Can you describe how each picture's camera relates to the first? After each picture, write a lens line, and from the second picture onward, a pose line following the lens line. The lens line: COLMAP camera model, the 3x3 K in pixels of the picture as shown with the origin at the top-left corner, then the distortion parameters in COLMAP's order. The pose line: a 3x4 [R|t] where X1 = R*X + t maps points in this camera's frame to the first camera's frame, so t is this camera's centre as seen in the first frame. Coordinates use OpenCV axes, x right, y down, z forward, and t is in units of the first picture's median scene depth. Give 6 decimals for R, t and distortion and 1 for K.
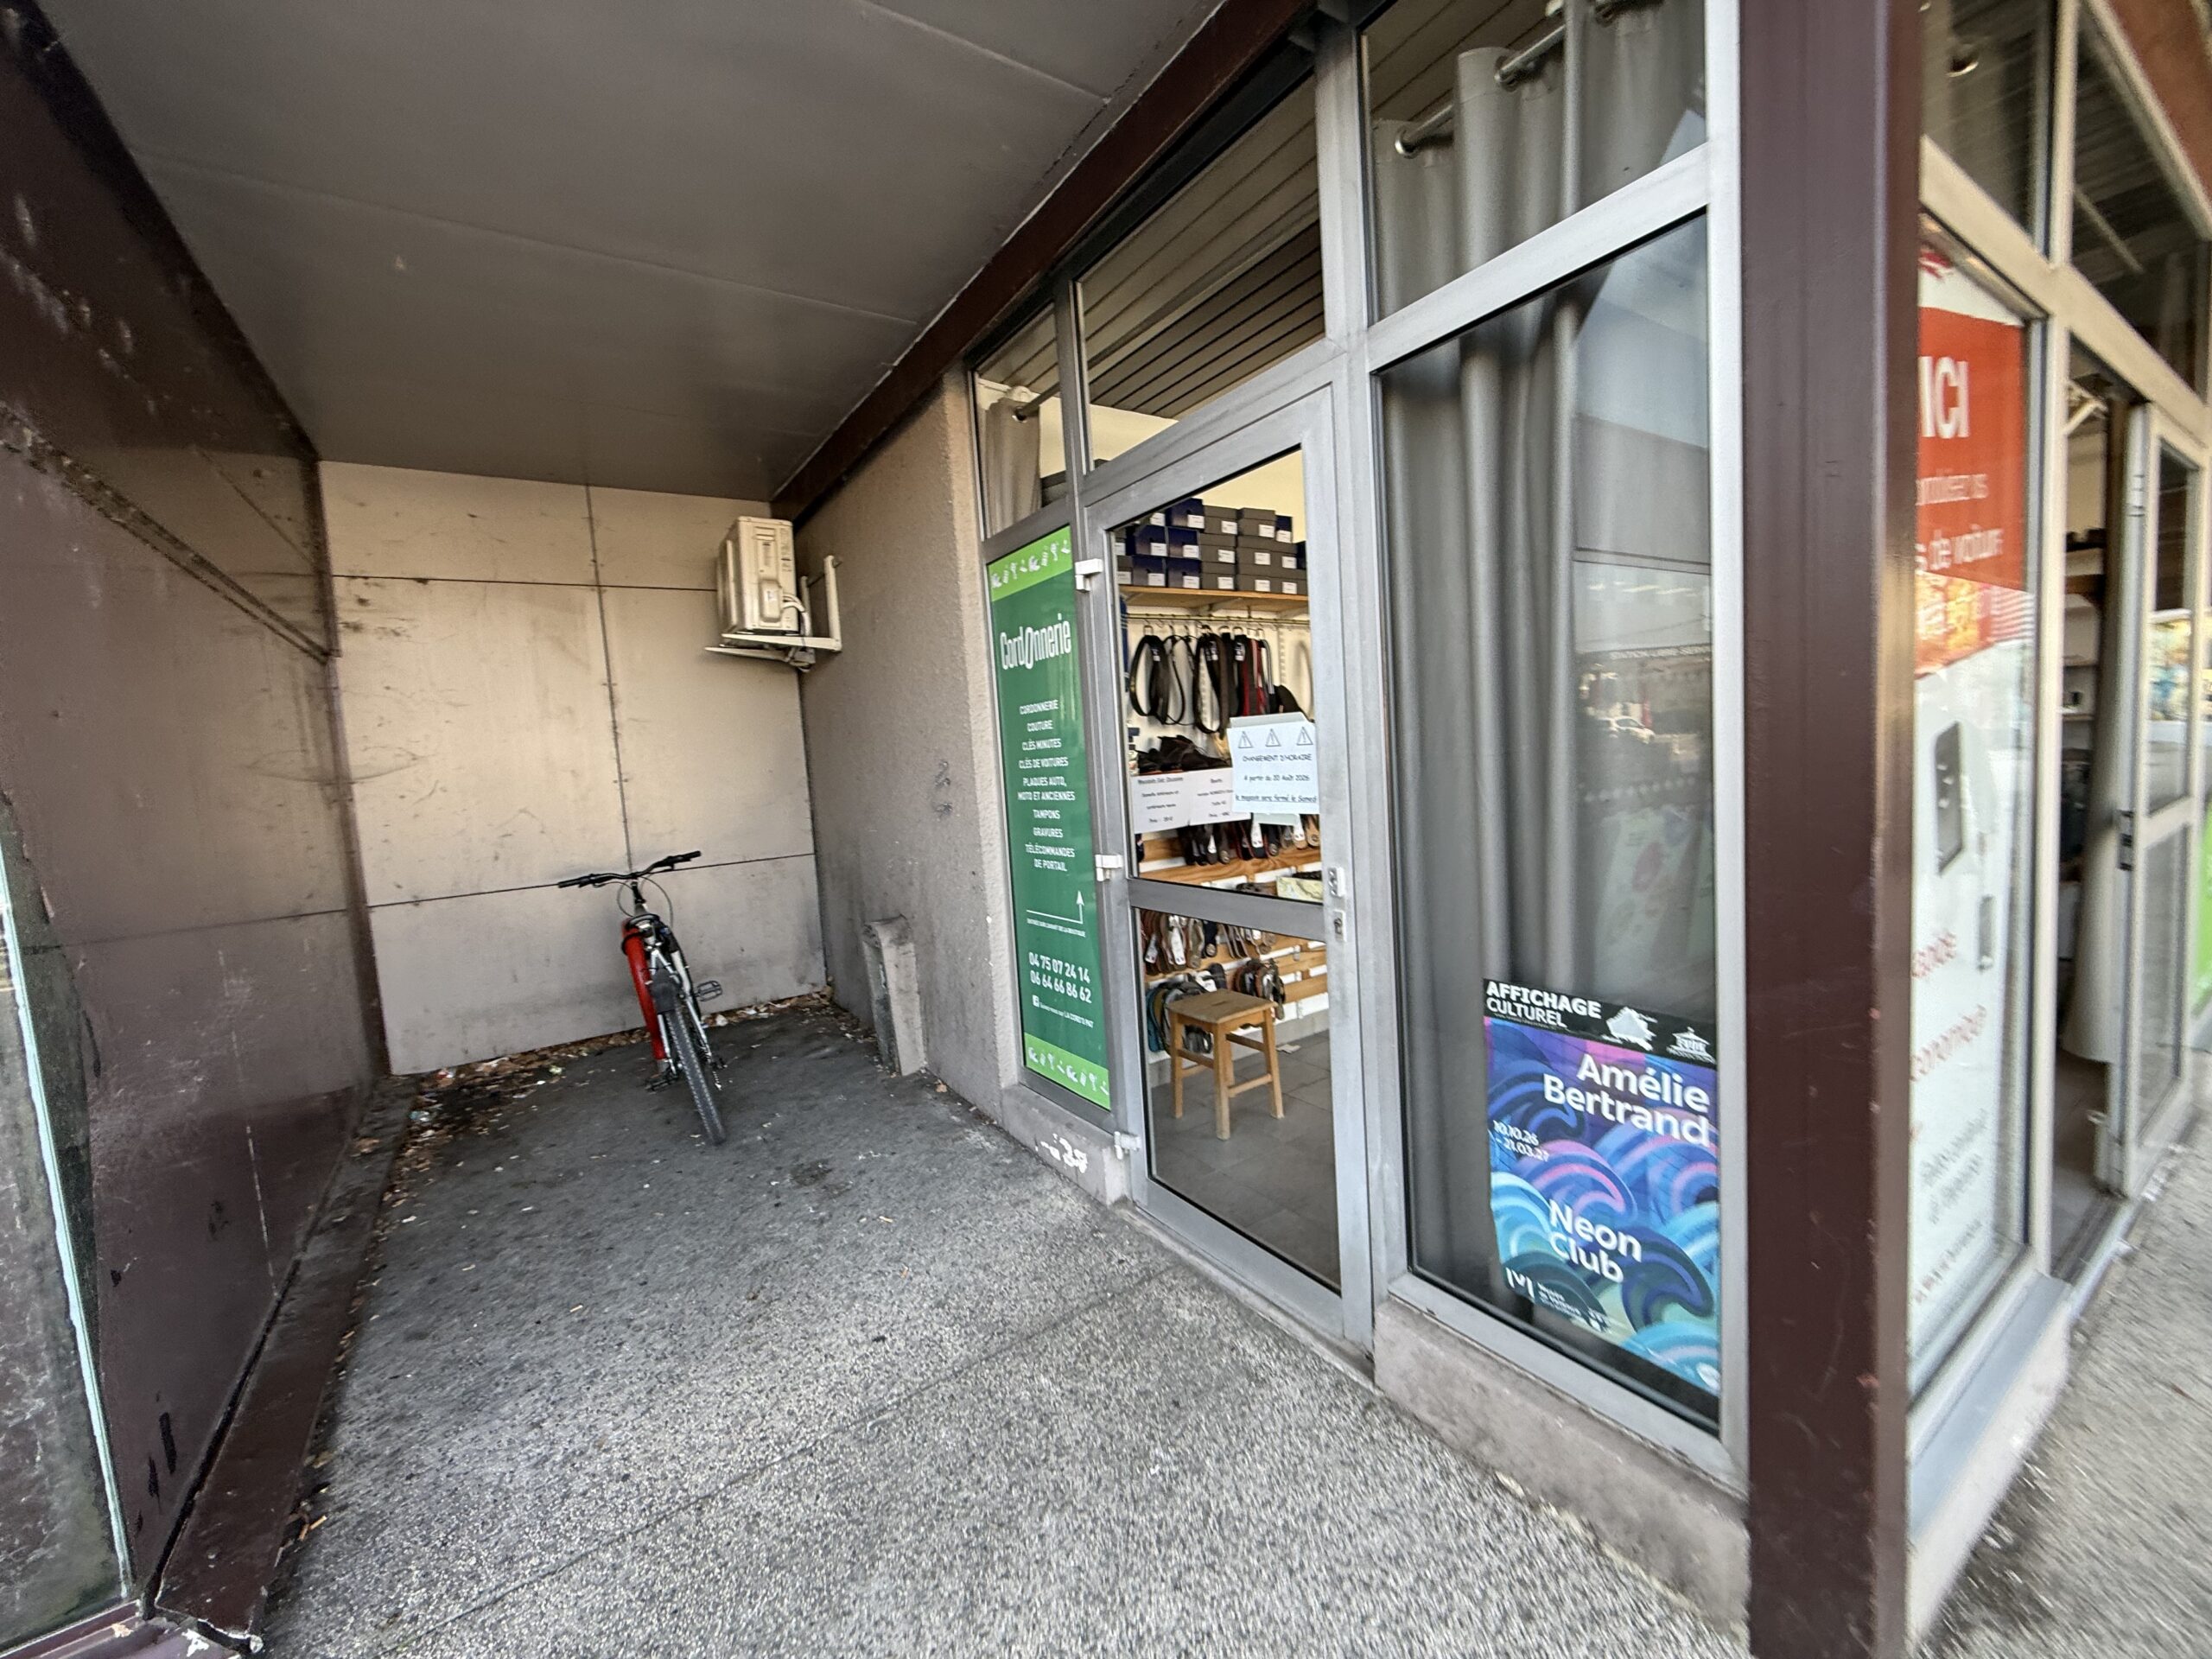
lens RADIAL K [[880.0, 0, 1097.9], [0, 880.0, 829.5], [0, 0, 1]] dist [-0.001486, 0.000849]
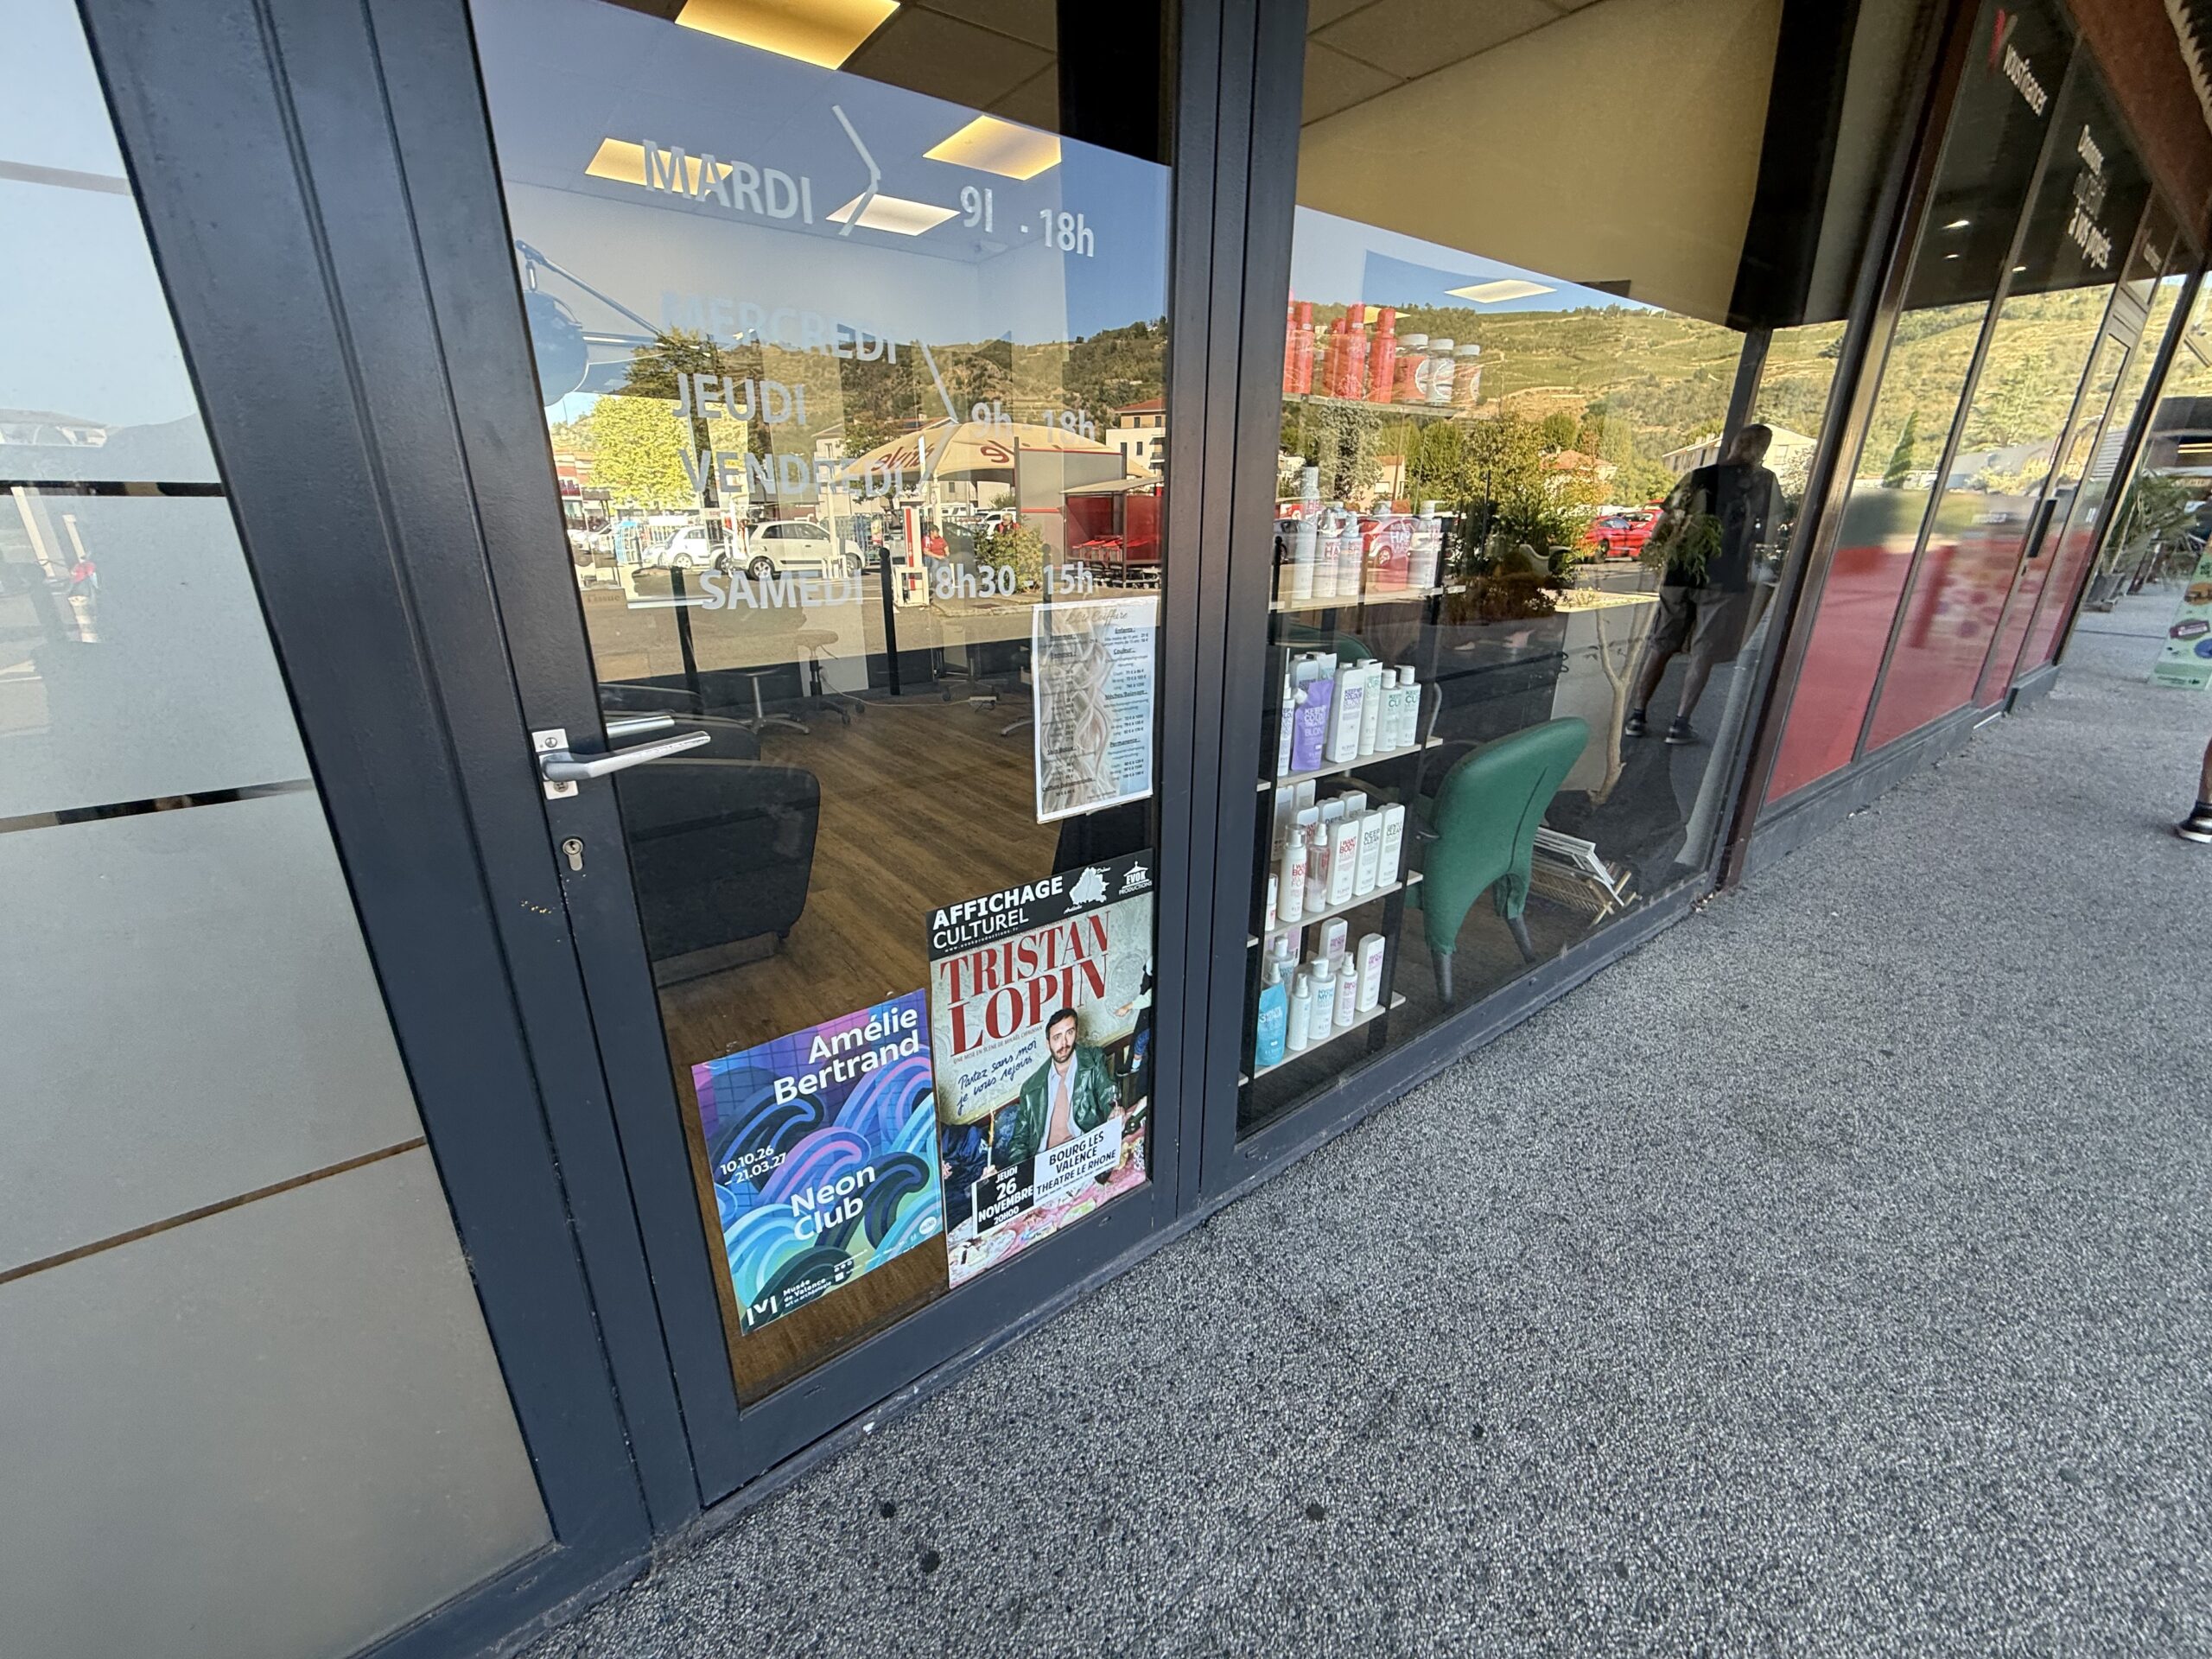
lens RADIAL K [[880.0, 0, 1097.4], [0, 880.0, 828.0], [0, 0, 1]] dist [-0.001486, 0.000849]
pose [[-0.059730, -0.258367, 0.964199, -0.160461], [0.102412, 0.959240, 0.263382, -0.044925], [-0.992947, 0.114477, -0.030836, 0.657216]]
